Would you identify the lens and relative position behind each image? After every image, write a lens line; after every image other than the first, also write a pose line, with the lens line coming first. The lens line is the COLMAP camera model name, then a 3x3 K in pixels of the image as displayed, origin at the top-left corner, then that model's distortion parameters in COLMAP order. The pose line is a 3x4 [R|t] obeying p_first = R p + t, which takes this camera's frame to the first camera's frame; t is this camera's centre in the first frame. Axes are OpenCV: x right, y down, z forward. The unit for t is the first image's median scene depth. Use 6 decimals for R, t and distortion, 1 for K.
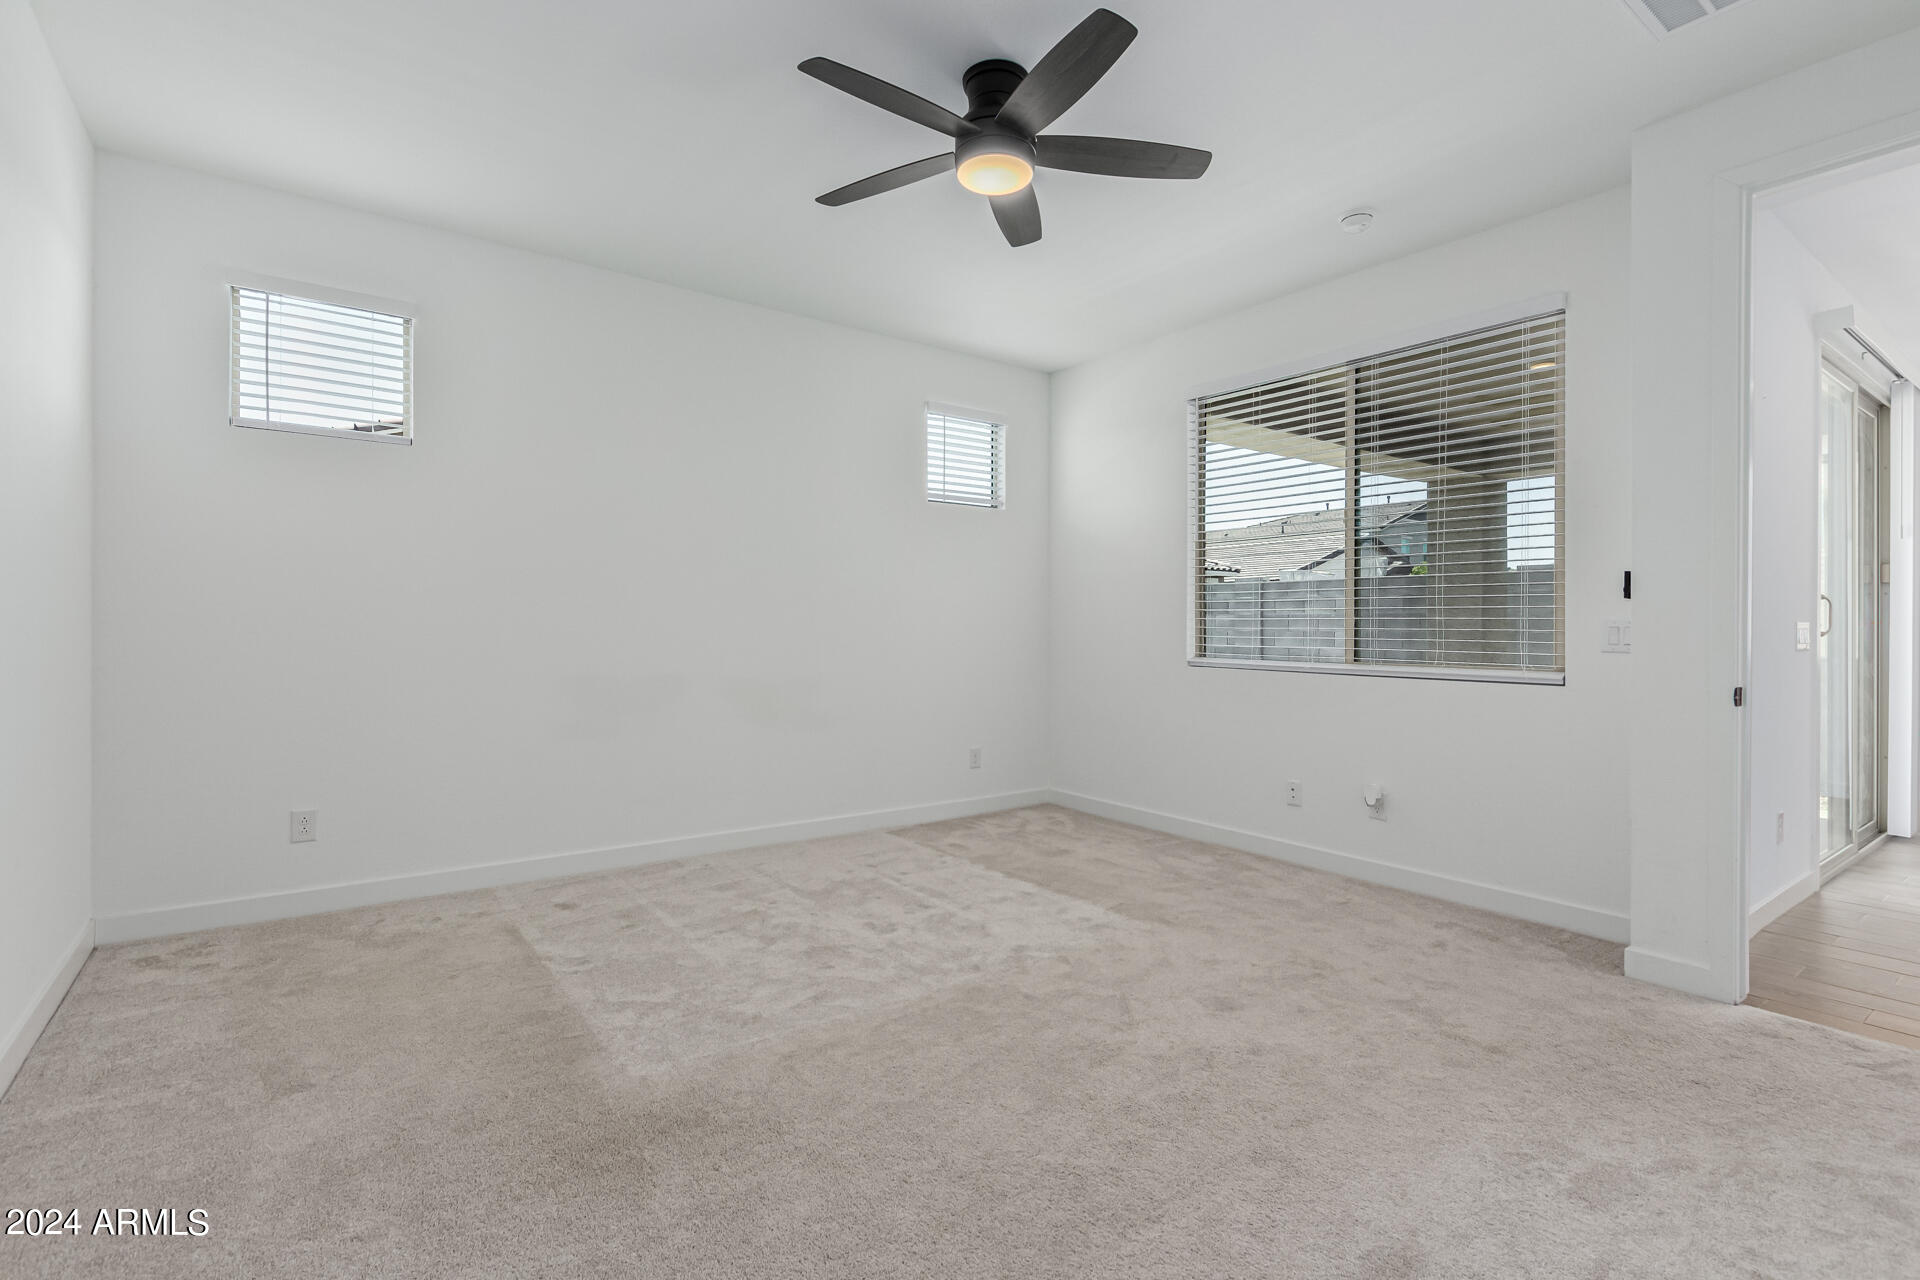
lens RADIAL K [[907.5, 0, 951.6], [0, 907.5, 633.8], [0, 0, 1]] dist [0.001736, -0.000009]
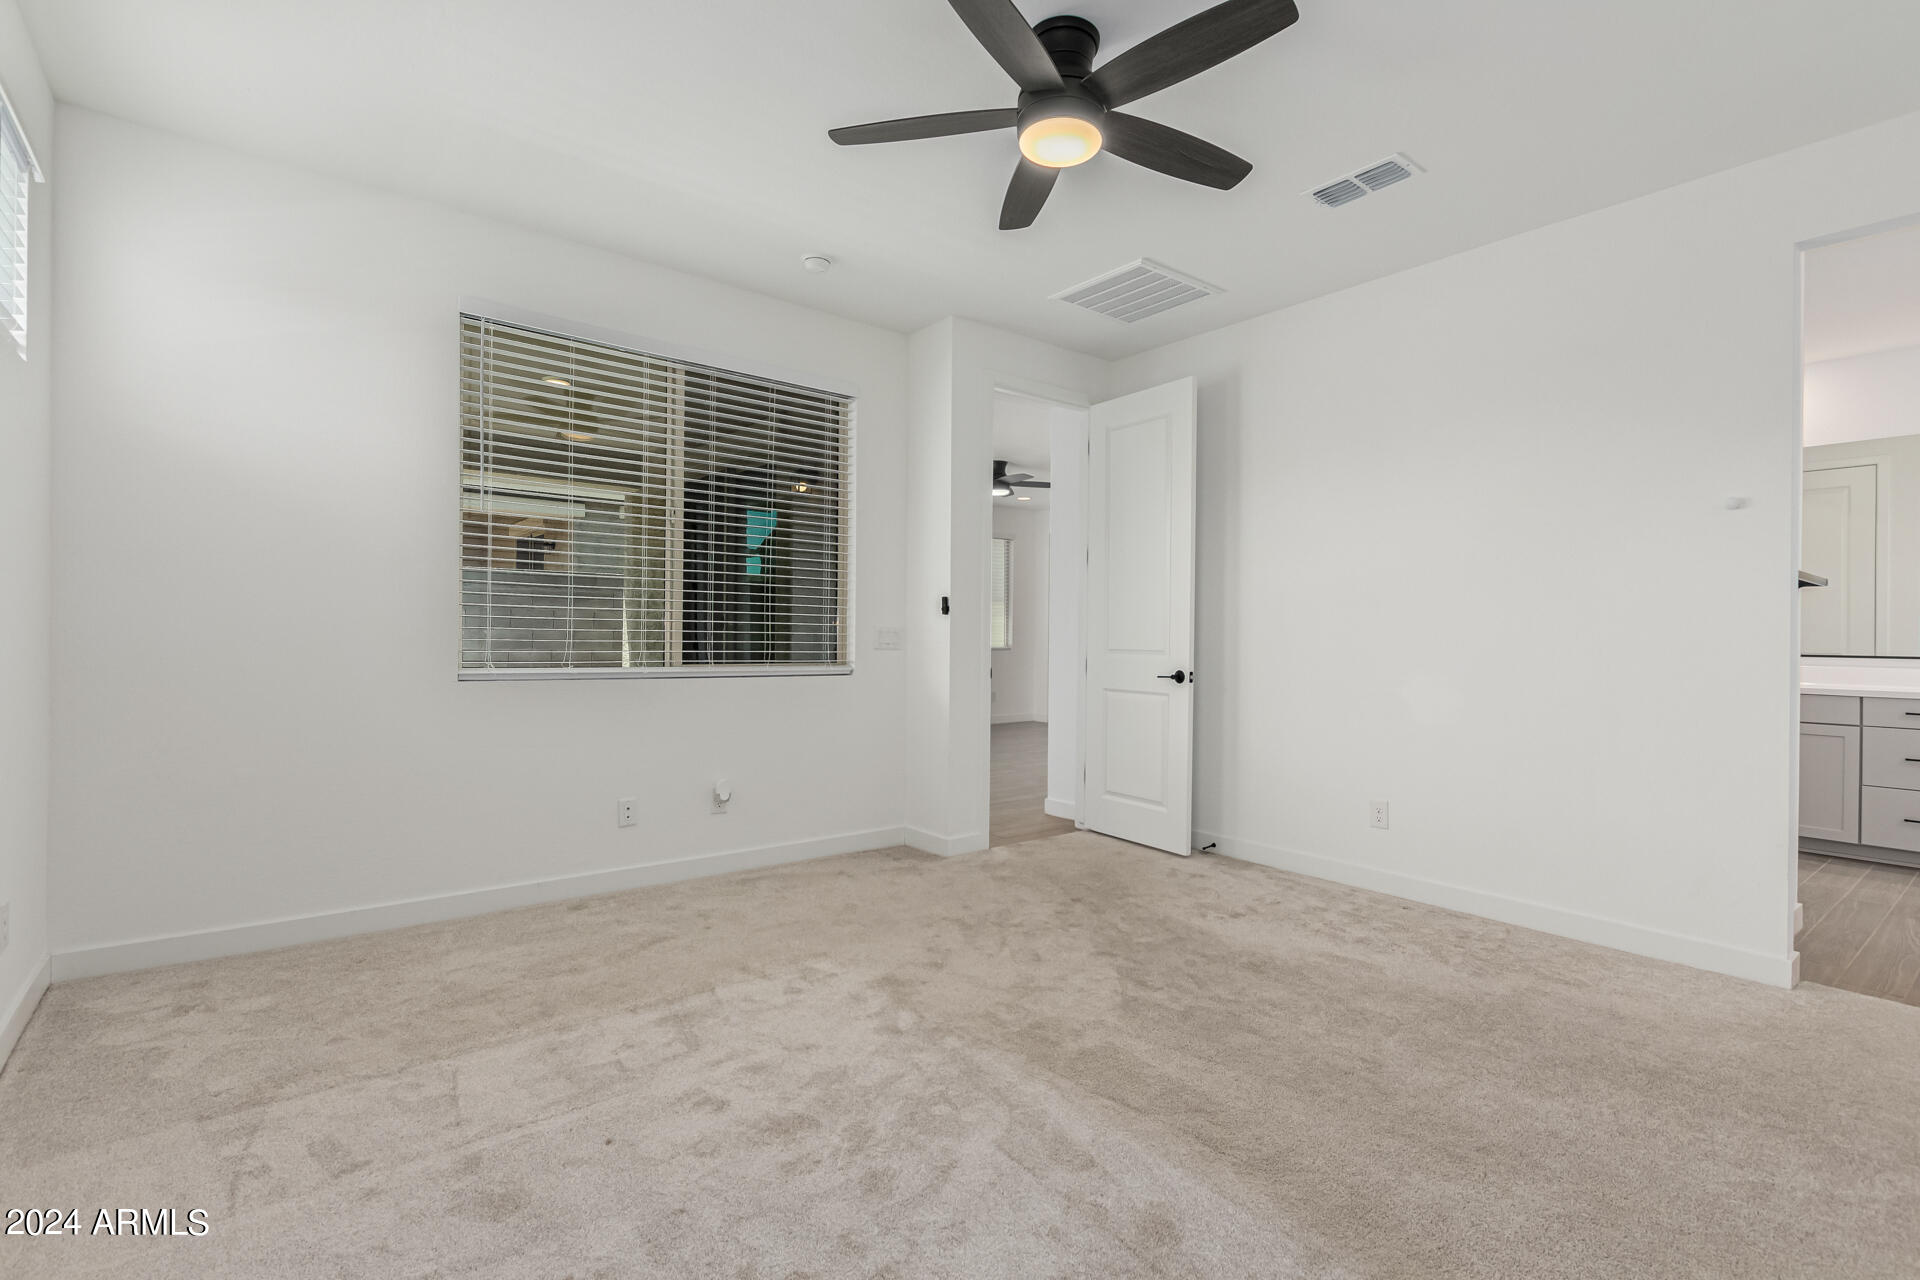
lens RADIAL K [[907.5, 0, 951.6], [0, 907.5, 633.8], [0, 0, 1]] dist [0.001736, -0.000009]
pose [[-0.062145, -0.011407, 0.998002, -0.695961], [-0.010617, 0.999886, 0.010767, -0.020118], [-0.998011, -0.009926, -0.062259, 0.931824]]
